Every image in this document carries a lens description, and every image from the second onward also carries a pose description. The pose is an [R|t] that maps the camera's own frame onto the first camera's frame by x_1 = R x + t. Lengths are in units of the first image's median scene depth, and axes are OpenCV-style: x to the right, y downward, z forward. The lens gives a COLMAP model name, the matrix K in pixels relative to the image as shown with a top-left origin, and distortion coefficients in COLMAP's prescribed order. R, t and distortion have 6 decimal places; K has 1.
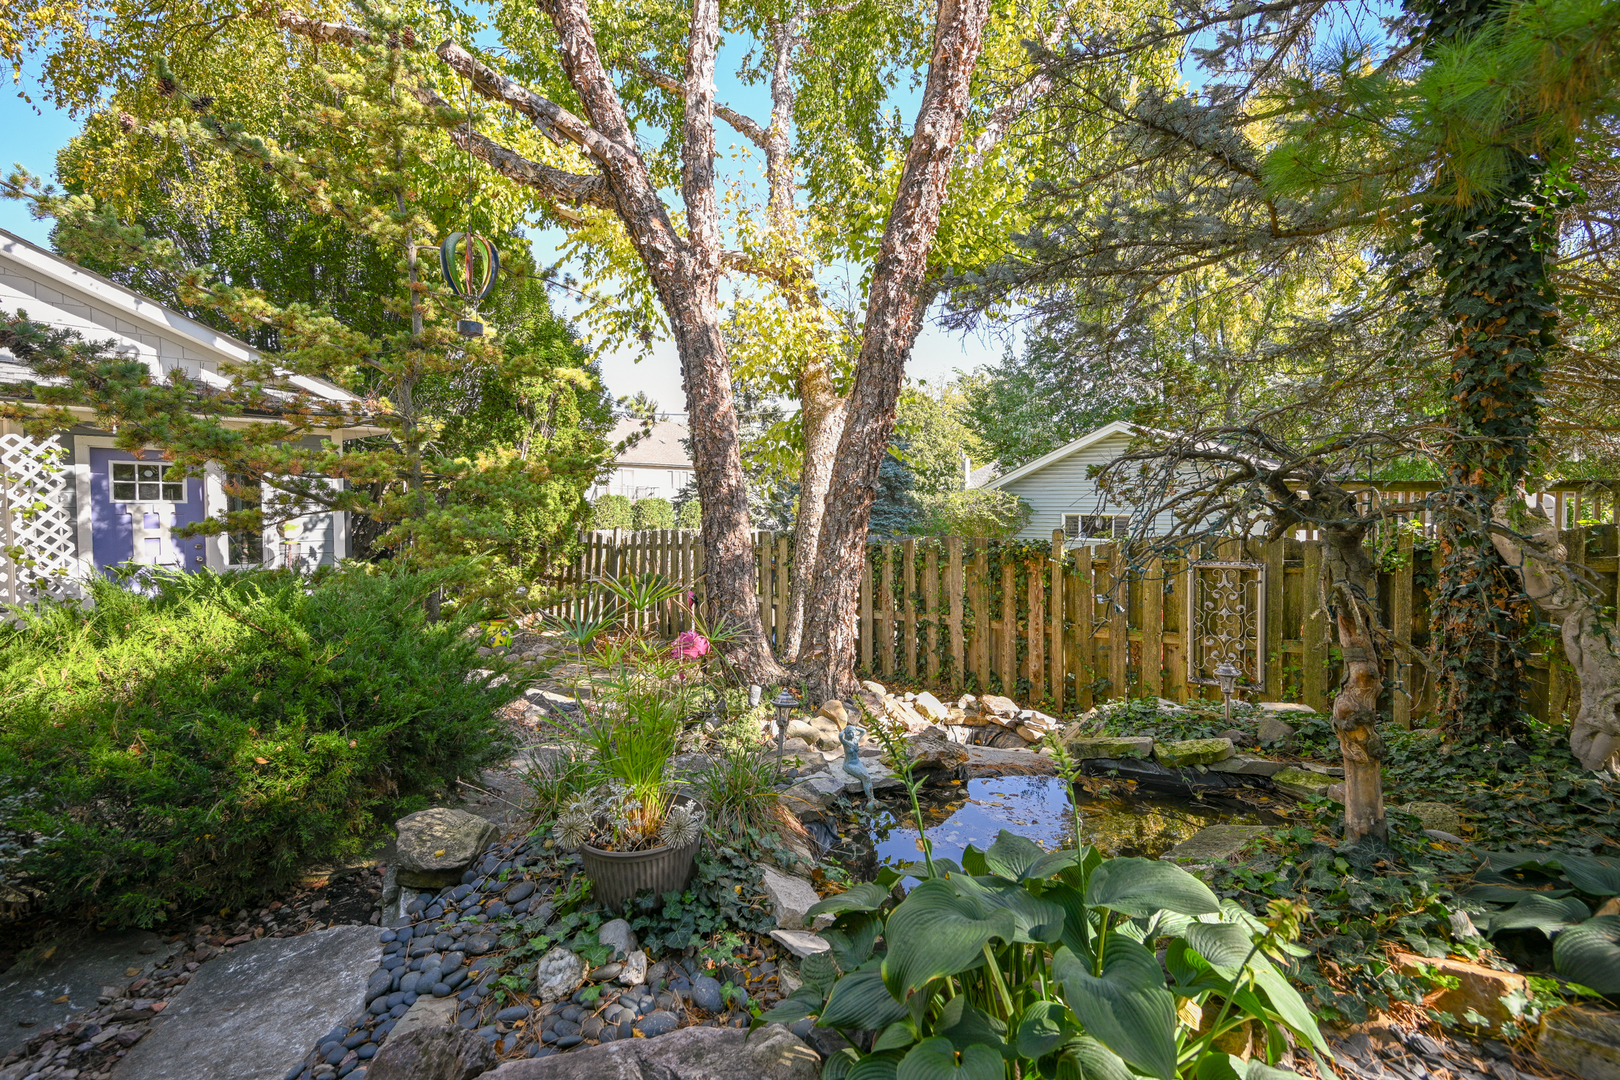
lens RADIAL K [[745.1, 0, 809.5], [0, 745.1, 541.7], [0, 0, 1]] dist [0.000448, 0.000303]
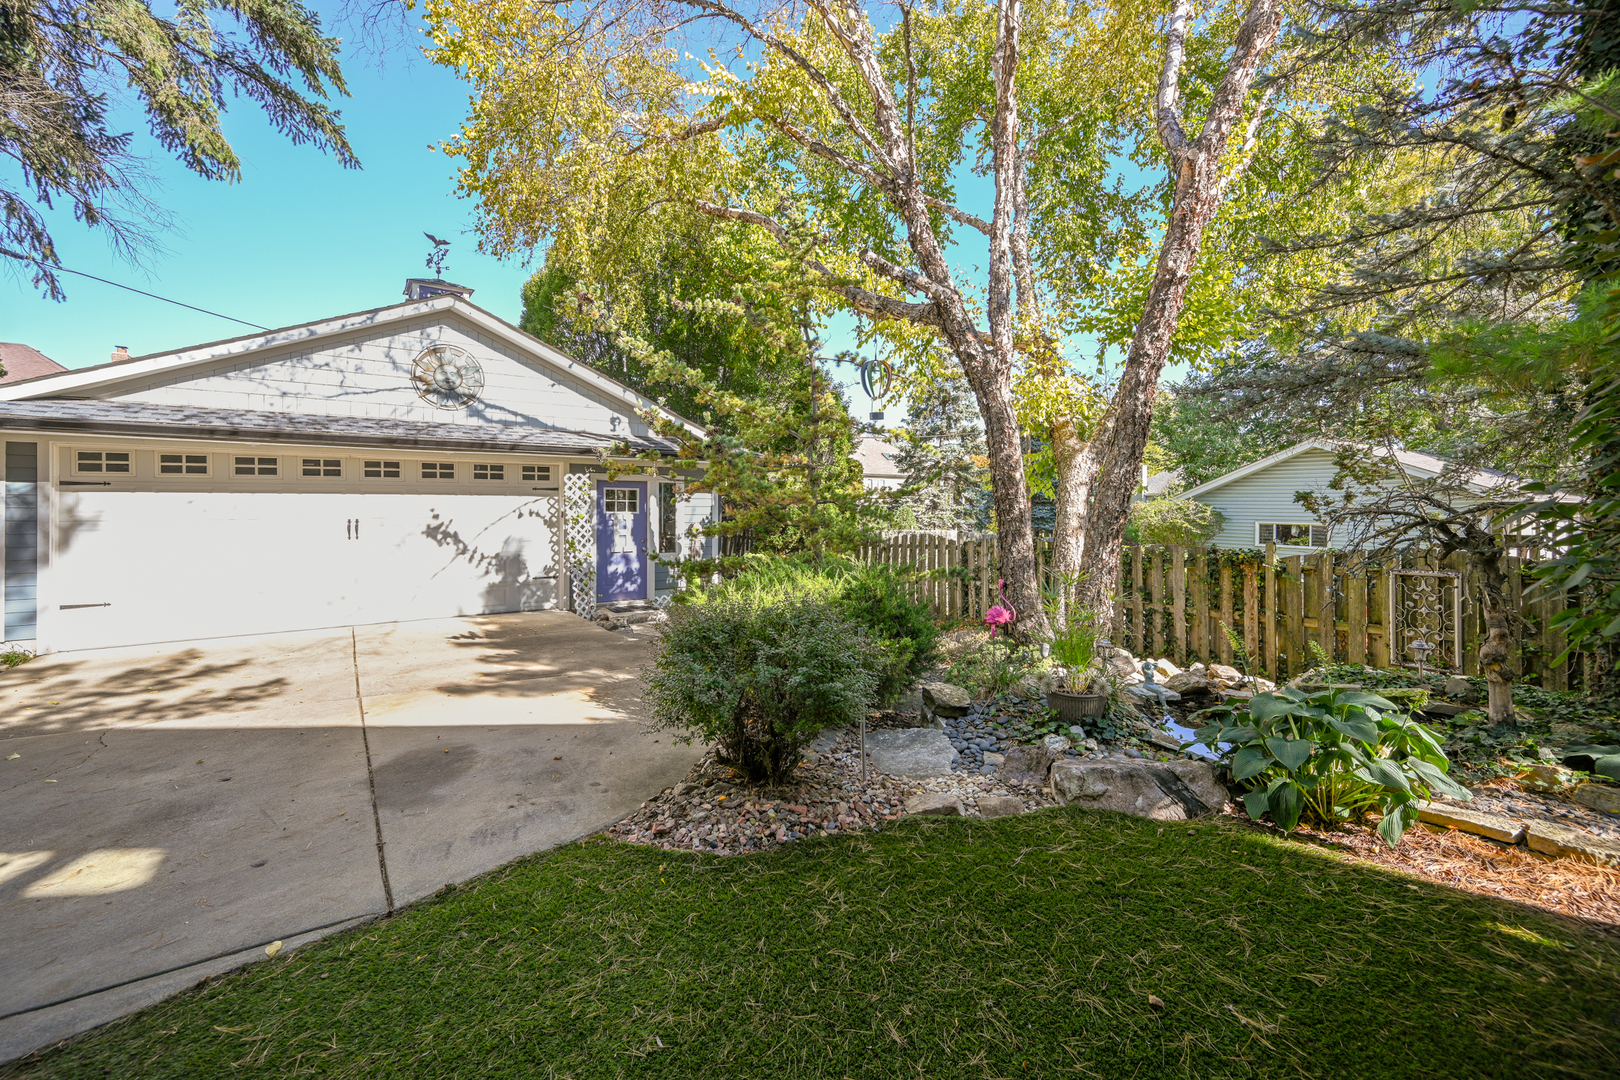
lens RADIAL K [[647.5, 0, 817.1], [0, 647.5, 514.3], [0, 0, 1]] dist [-0.000490, -0.000125]
pose [[0.966598, 0.008696, -0.256149, -0.165104], [-0.018679, 0.999157, -0.036566, -0.009676], [0.255615, 0.040129, 0.965946, -0.341851]]
